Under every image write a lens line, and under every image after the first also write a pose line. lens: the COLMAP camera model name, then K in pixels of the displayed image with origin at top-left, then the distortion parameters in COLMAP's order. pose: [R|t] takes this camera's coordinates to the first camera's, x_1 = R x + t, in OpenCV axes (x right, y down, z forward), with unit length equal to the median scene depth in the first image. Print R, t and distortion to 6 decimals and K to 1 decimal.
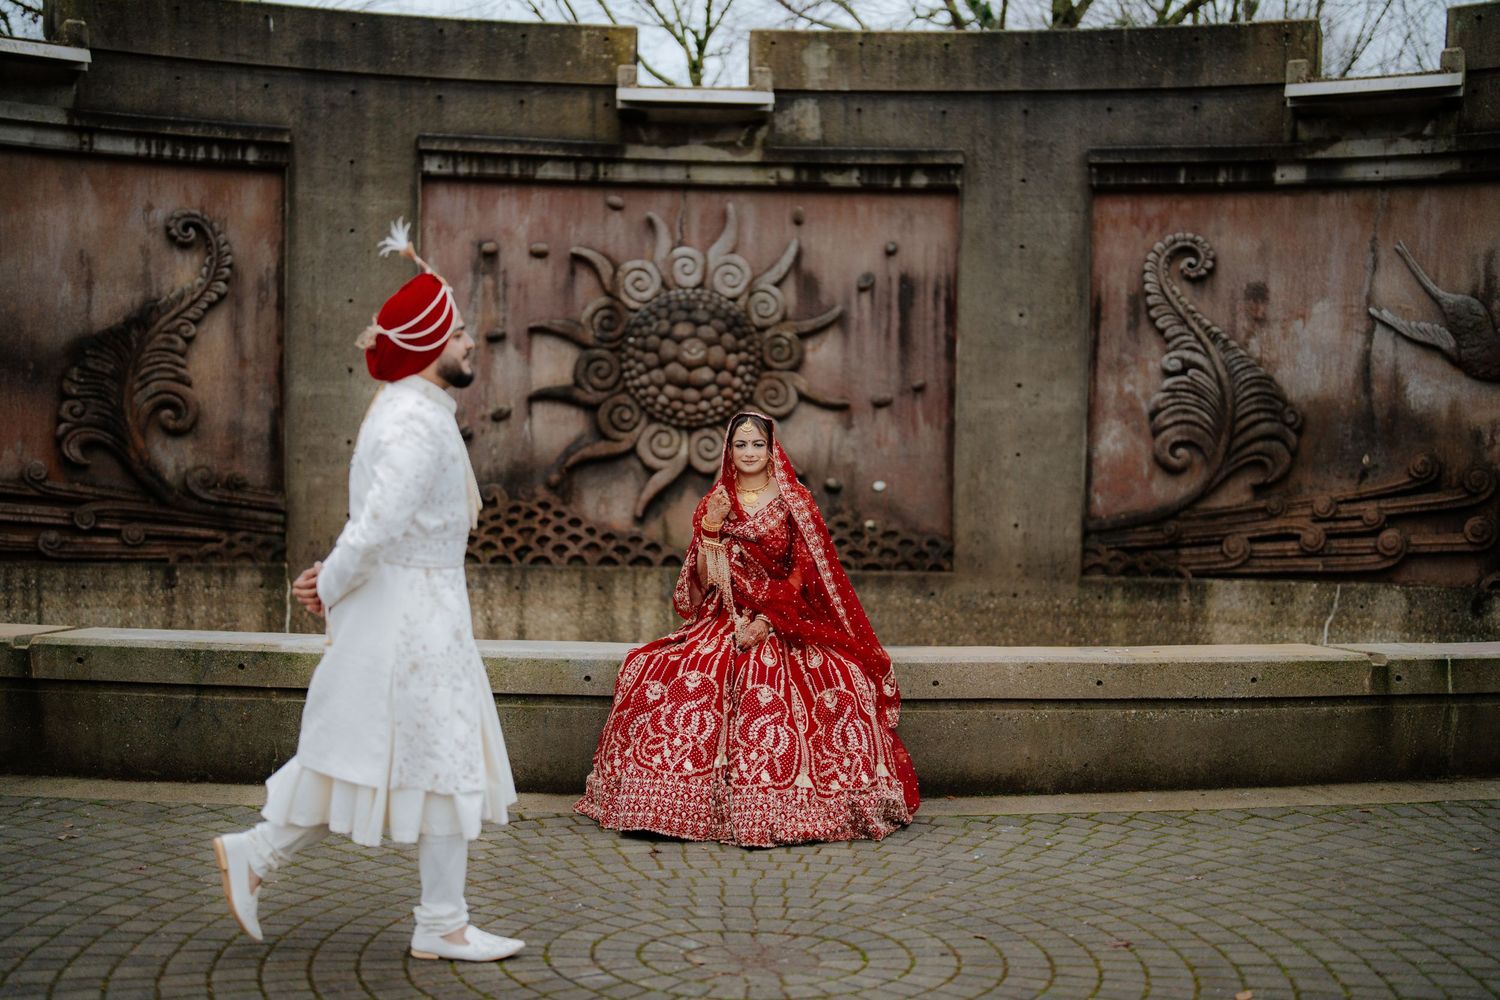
lens RADIAL K [[2060.5, 0, 741.7], [0, 2060.5, 498.8], [0, 0, 1]] dist [-0.159199, 1.074963]
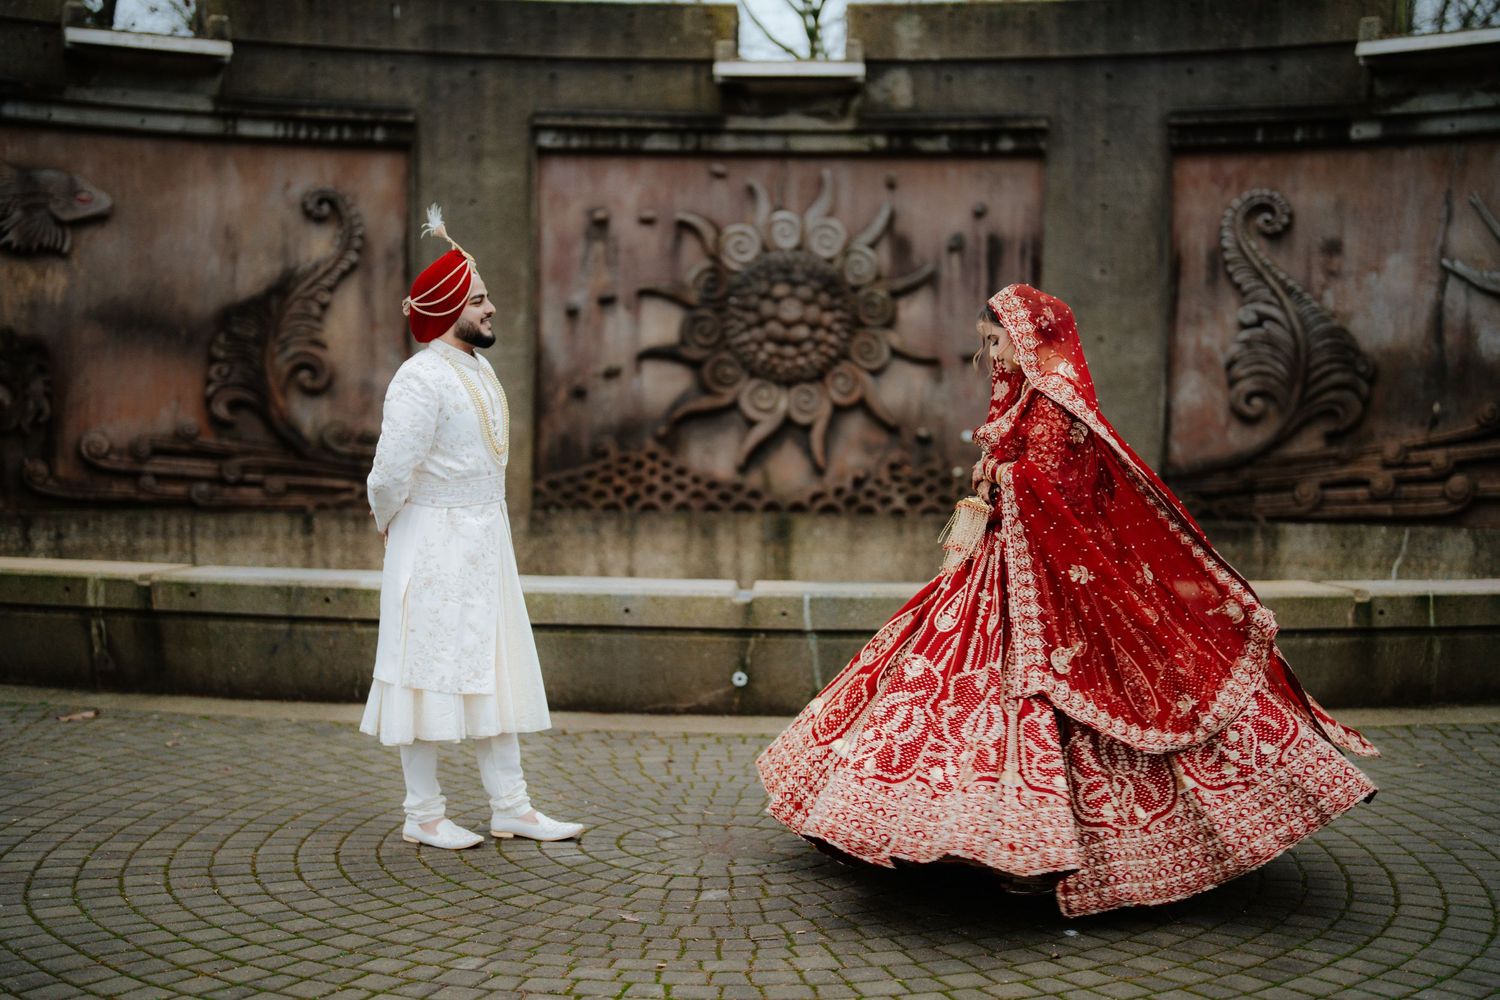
lens RADIAL K [[2068.7, 0, 747.6], [0, 2068.7, 515.7], [0, 0, 1]] dist [-0.163776, 1.147978]
pose [[0.995322, -0.003213, -0.096565, 0.056897], [0.006364, 0.999457, 0.032343, -0.000383], [0.096408, -0.032806, 0.994801, -0.065728]]
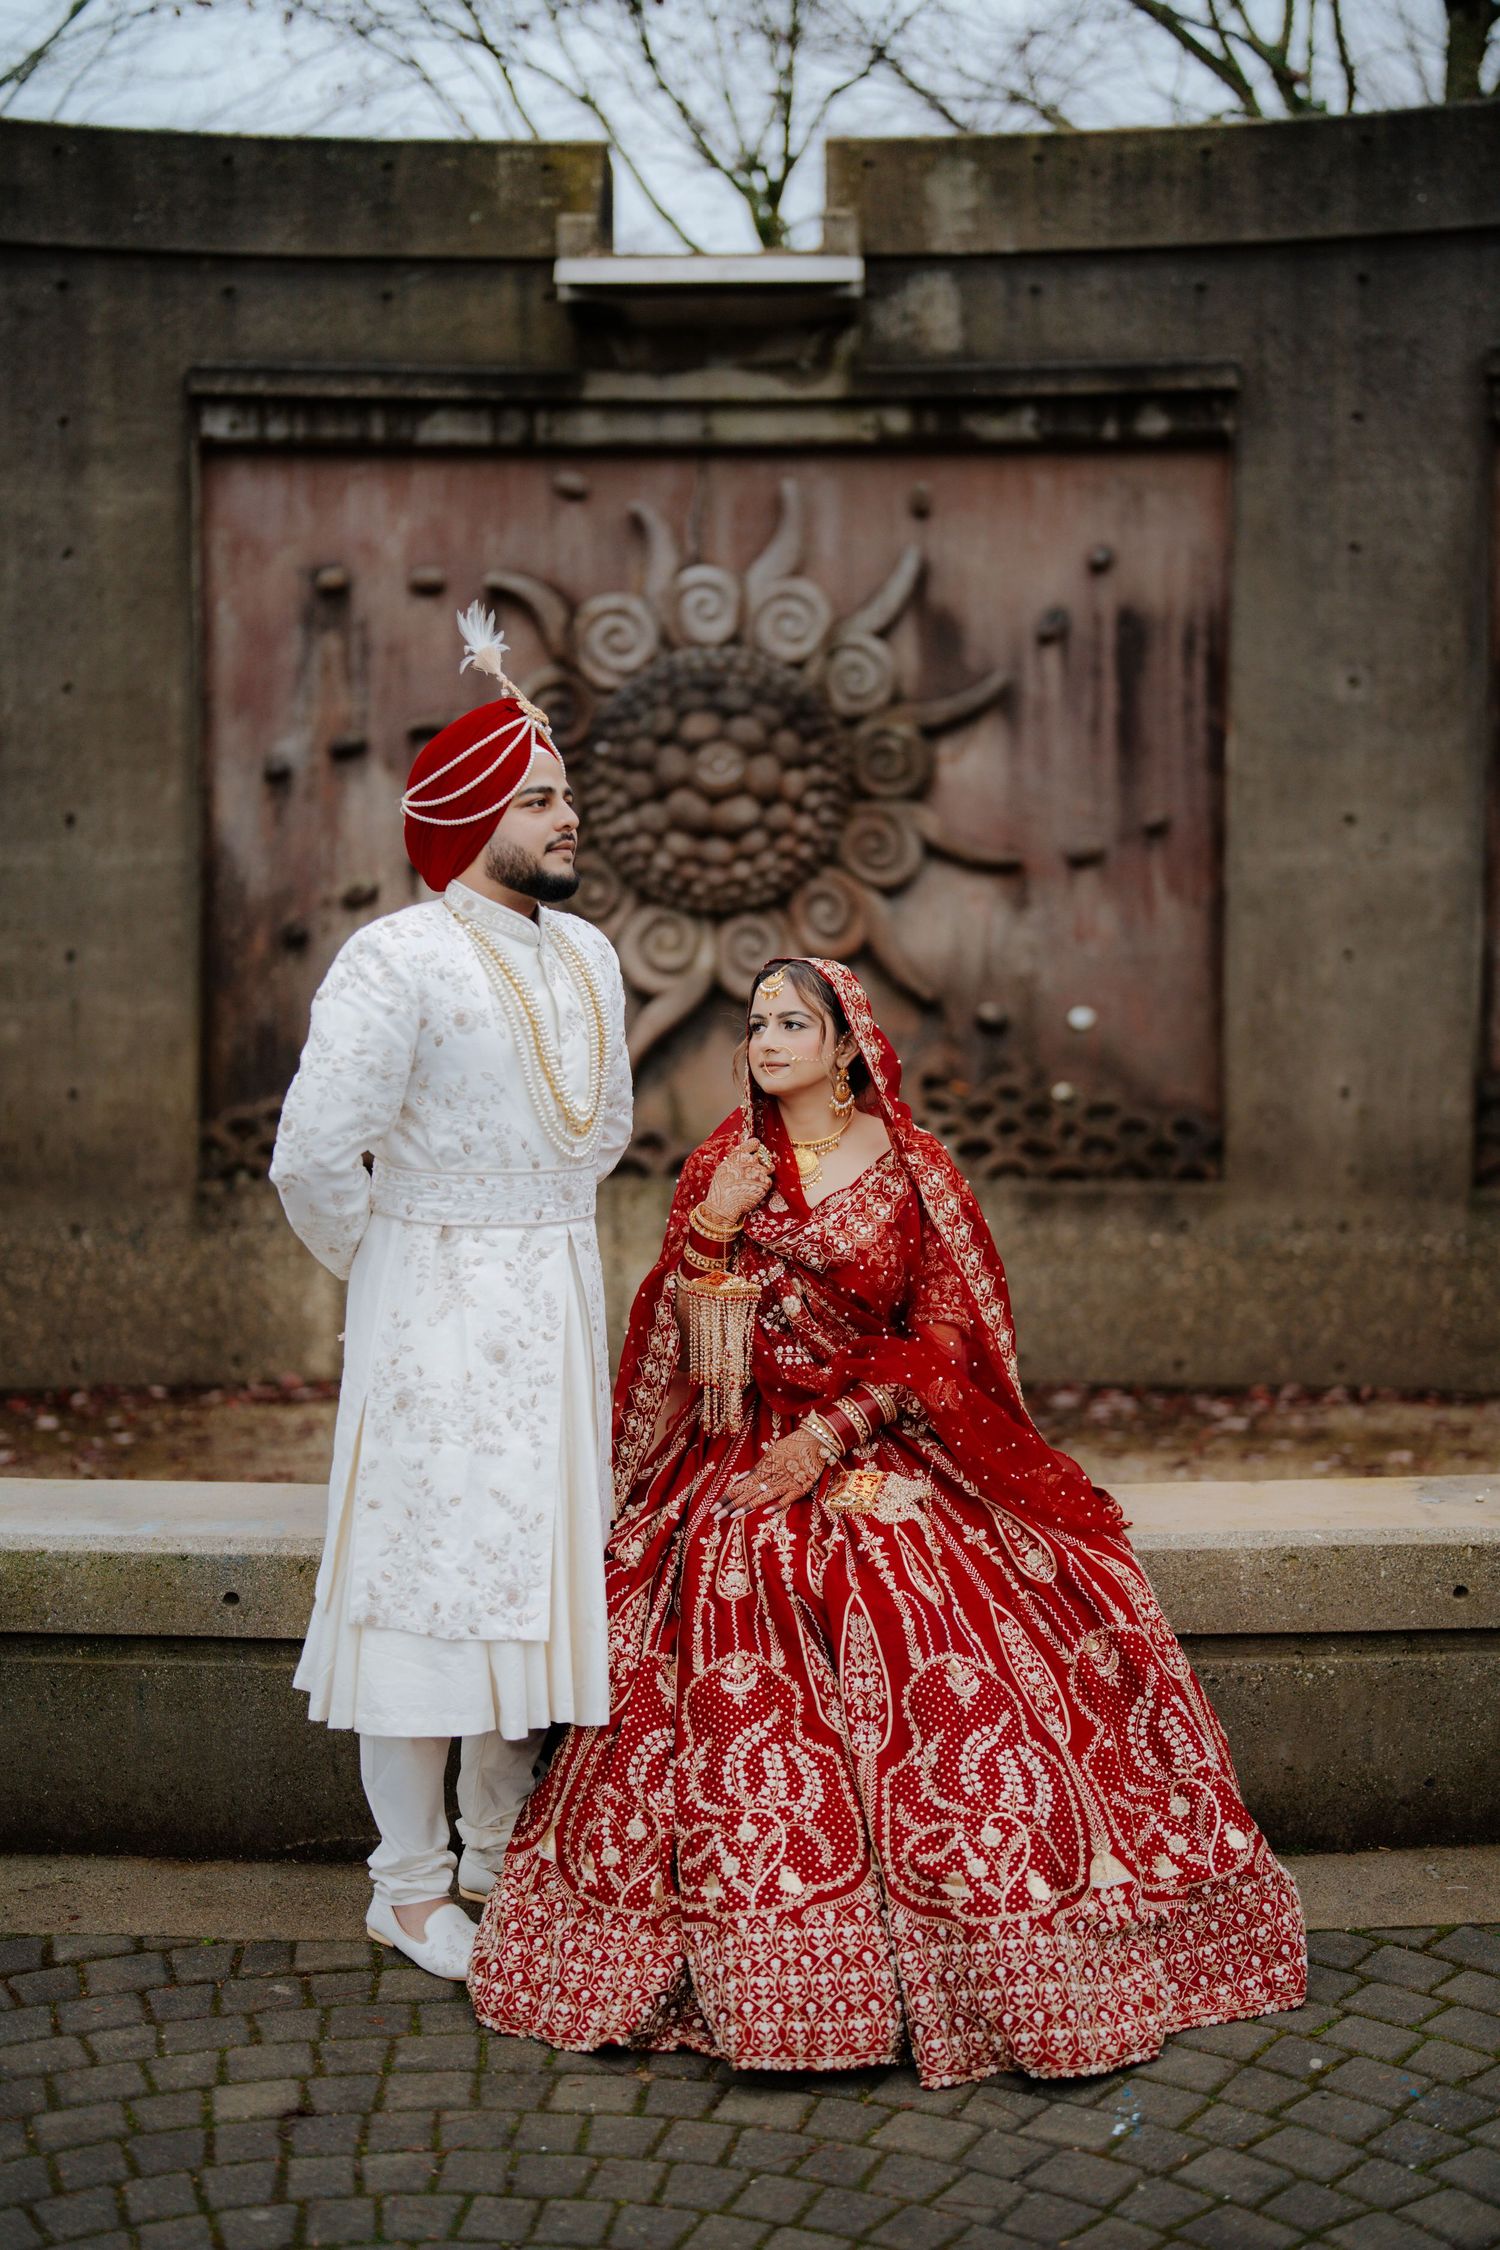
lens RADIAL K [[3078.3, 0, 758.7], [0, 3078.3, 1134.9], [0, 0, 1]] dist [-0.163360, 1.088096]
pose [[0.996494, -0.013520, -0.082570, 0.049623], [0.018522, 0.998019, 0.060117, -0.025238], [0.081594, -0.061436, 0.994770, 0.219112]]
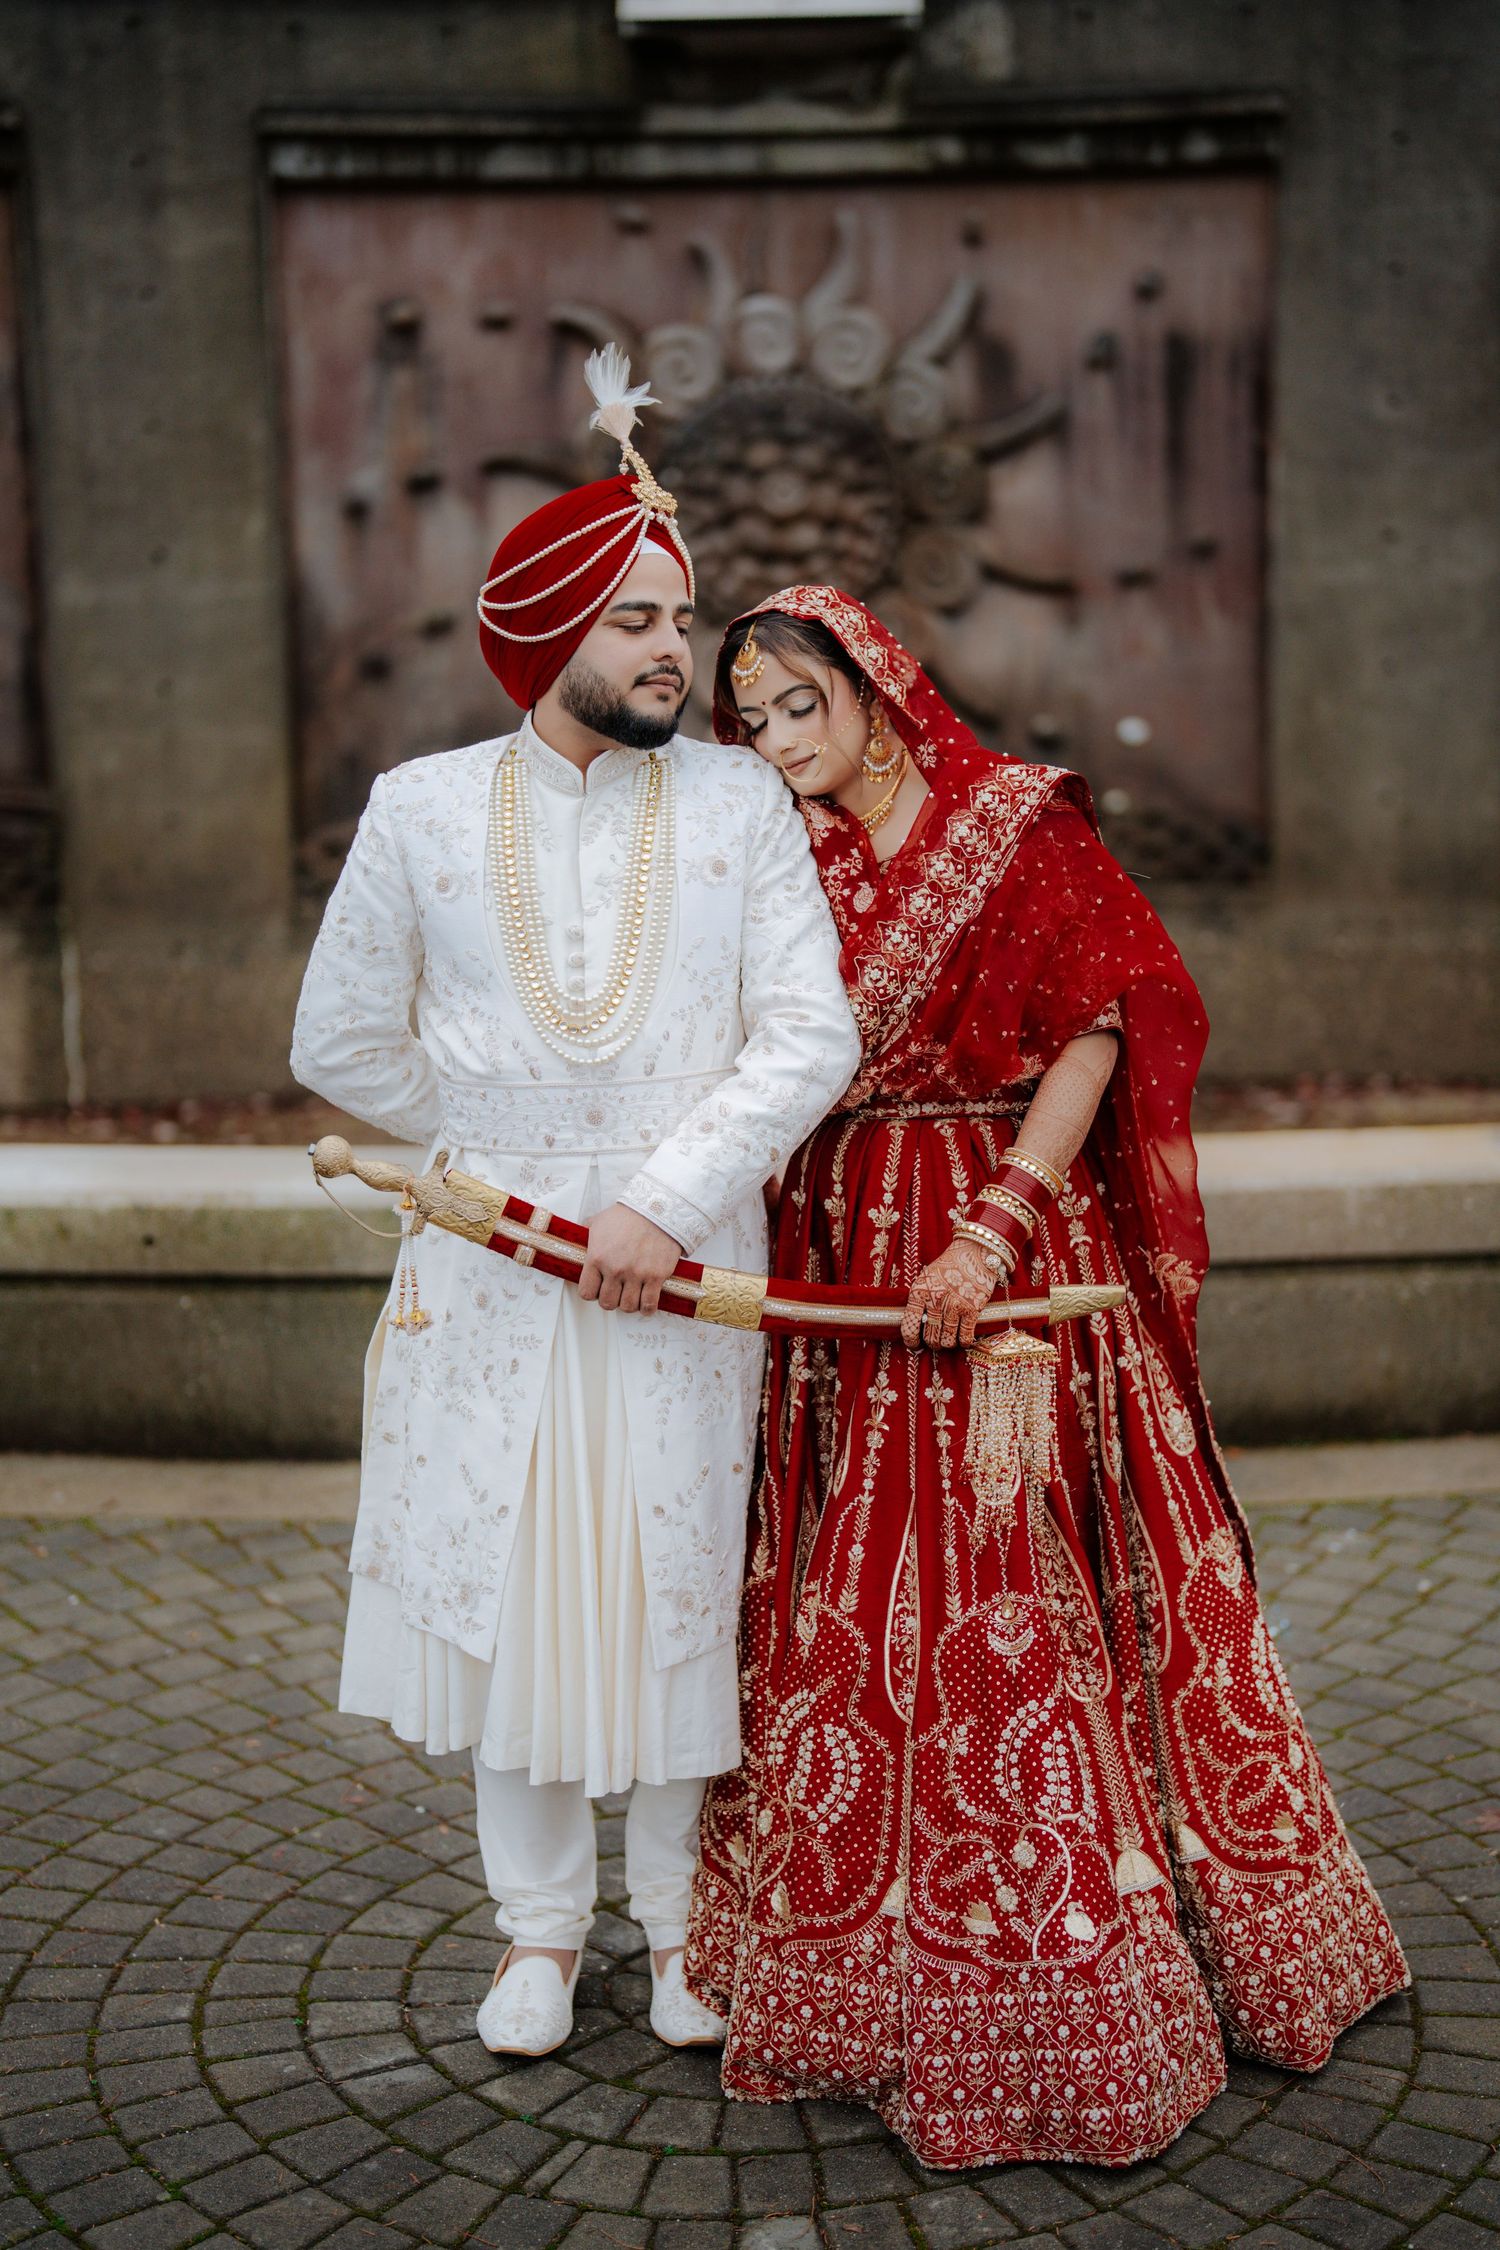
lens RADIAL K [[3262.0, 0, 750.0], [0, 3262.0, 1125.0], [0, 0, 1]] dist [-0.169782, 1.134634]
pose [[0.997091, -0.024355, -0.072228, 0.025480], [0.034473, 0.989218, 0.142335, -0.029301], [0.067983, -0.144411, 0.987180, 0.128920]]
